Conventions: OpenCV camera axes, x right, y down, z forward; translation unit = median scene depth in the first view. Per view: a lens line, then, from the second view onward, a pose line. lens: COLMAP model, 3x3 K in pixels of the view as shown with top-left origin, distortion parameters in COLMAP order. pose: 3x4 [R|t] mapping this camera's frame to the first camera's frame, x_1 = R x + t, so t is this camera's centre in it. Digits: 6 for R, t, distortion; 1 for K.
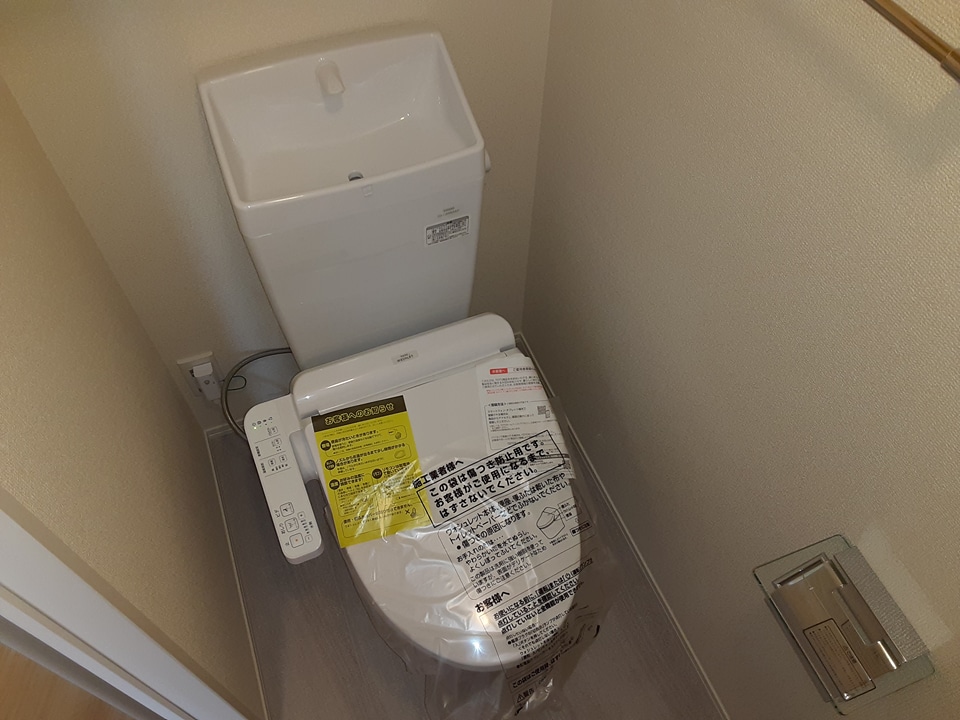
lens RADIAL K [[777.3, 0, 480.0], [0, 777.3, 360.0], [0, 0, 1]] dist [0.114456, -0.177376]
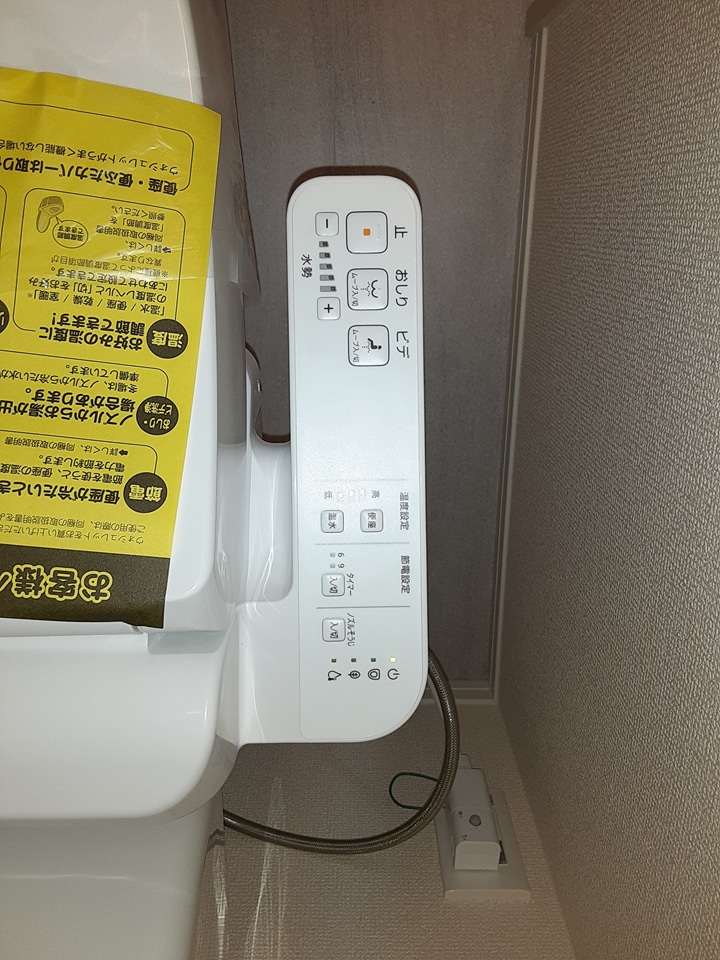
lens RADIAL K [[777.3, 0, 360.0], [0, 777.3, 480.0], [0, 0, 1]] dist [0.114456, -0.177376]
pose [[-0.927322, -0.348328, -0.136903, -0.222634], [0.294383, -0.904727, 0.307909, 0.057275], [-0.231113, 0.245229, 0.941514, 0.748943]]
